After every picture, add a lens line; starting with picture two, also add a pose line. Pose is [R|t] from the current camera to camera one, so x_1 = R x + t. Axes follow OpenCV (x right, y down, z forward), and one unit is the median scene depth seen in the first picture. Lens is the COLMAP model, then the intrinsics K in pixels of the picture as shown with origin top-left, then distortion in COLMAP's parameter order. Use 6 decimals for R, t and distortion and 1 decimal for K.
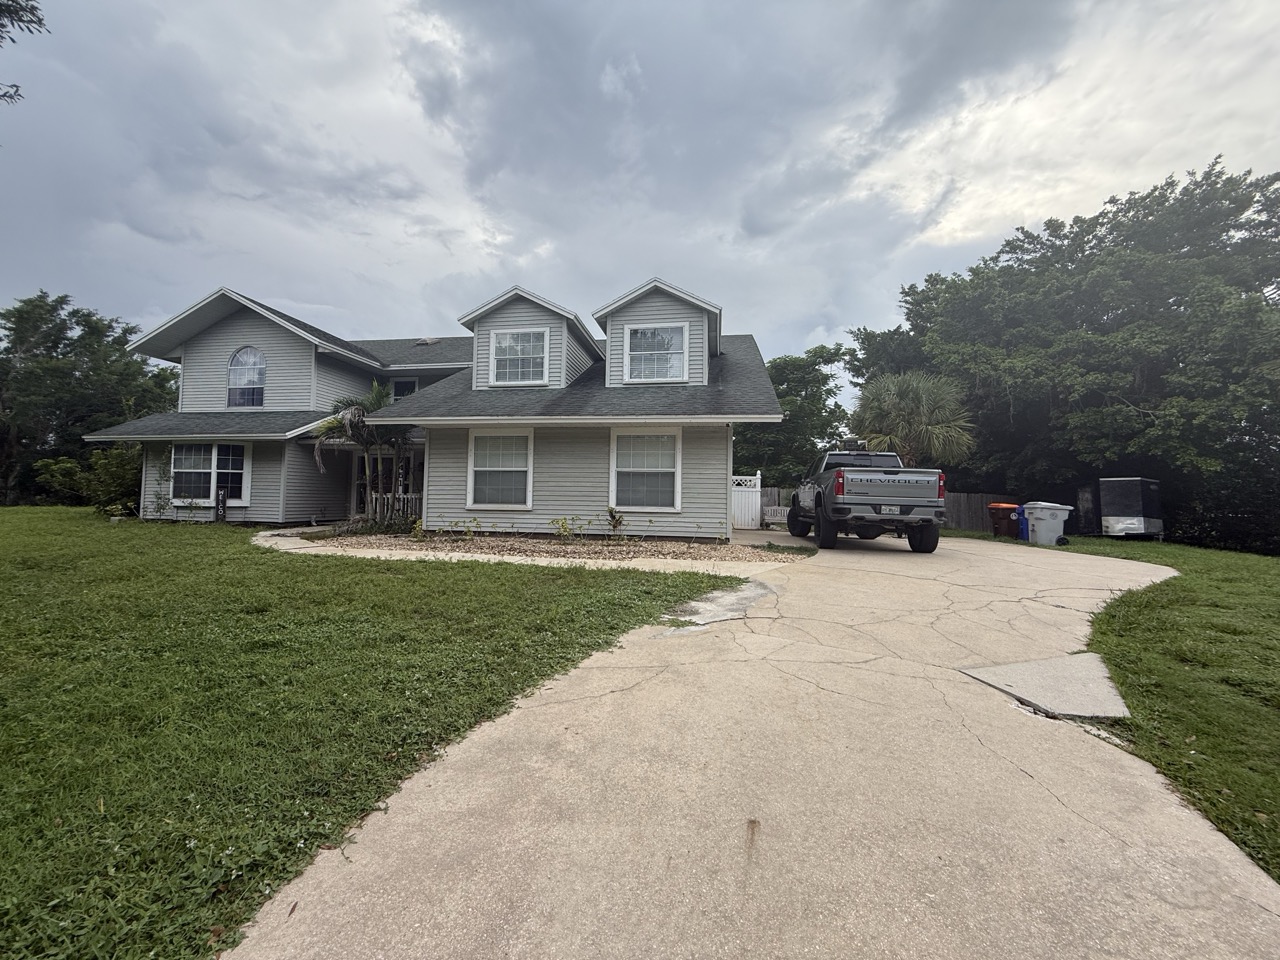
lens RADIAL K [[513.5, 0, 638.6], [0, 513.5, 473.1], [0, 0, 1]] dist [0.003830, 0.000581]
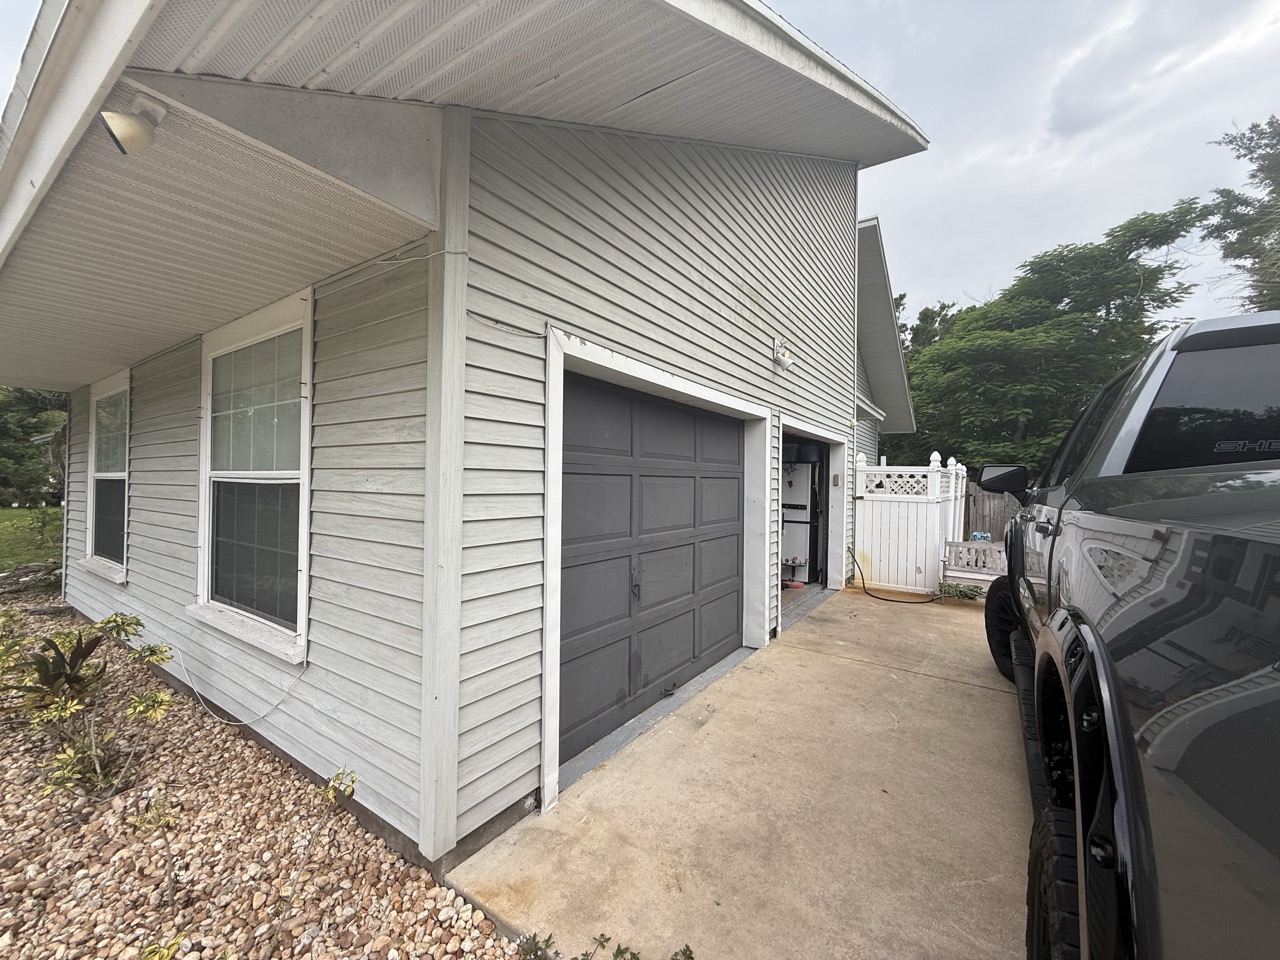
lens RADIAL K [[513.5, 0, 644.5], [0, 513.5, 480.8], [0, 0, 1]] dist [0.003830, 0.000581]
pose [[0.909621, -0.007055, -0.415379, 0.233081], [0.026908, 0.998757, 0.041961, -0.007171], [0.414567, -0.049346, 0.908680, 0.632646]]
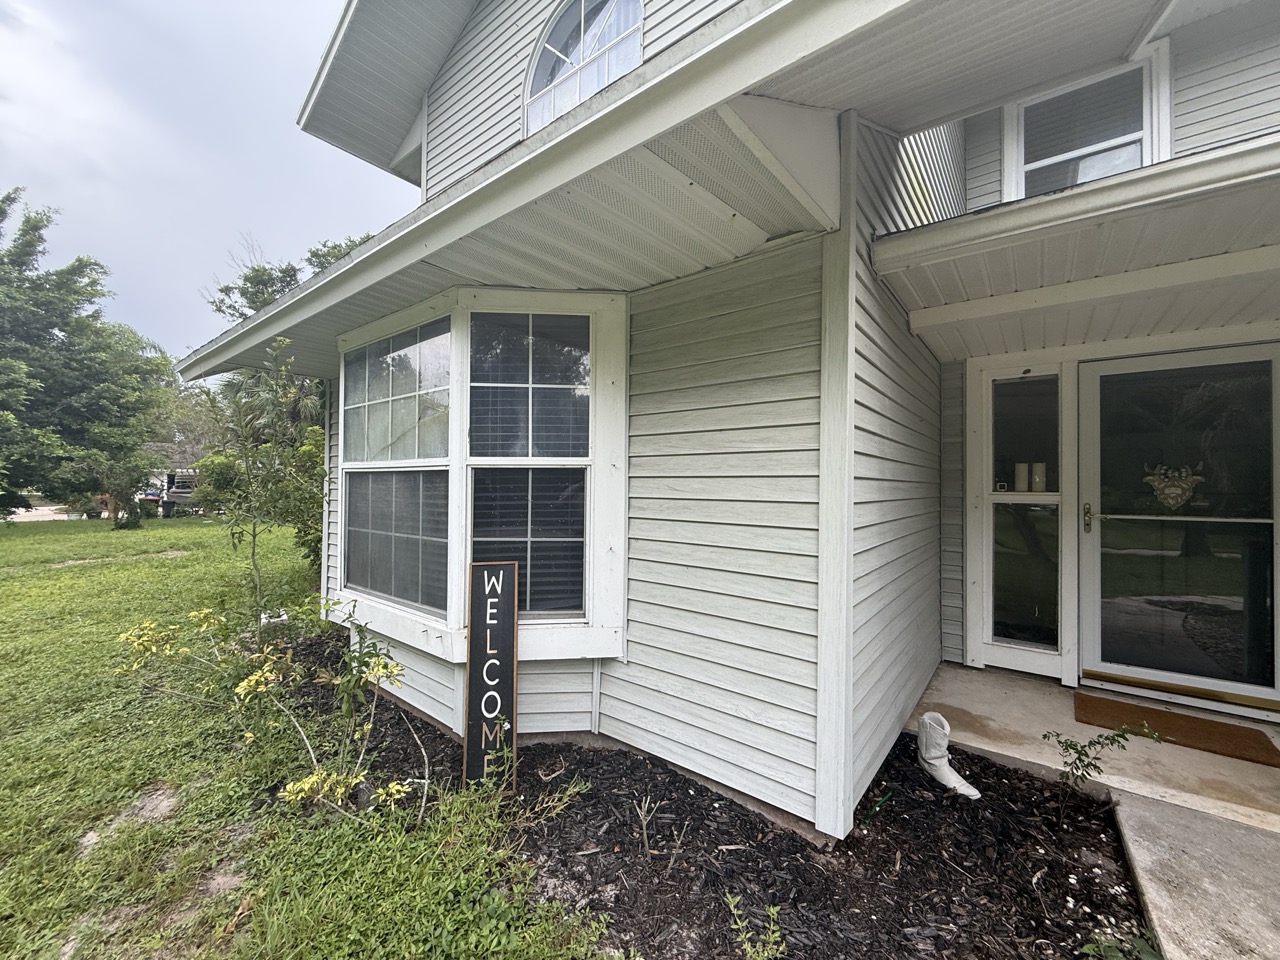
lens RADIAL K [[513.5, 0, 638.9], [0, 513.5, 482.5], [0, 0, 1]] dist [0.003830, 0.000581]
pose [[0.876803, -0.007415, -0.480793, -0.668100], [0.025864, 0.999161, 0.031759, -0.001156], [0.480155, -0.040282, 0.876259, 0.854234]]
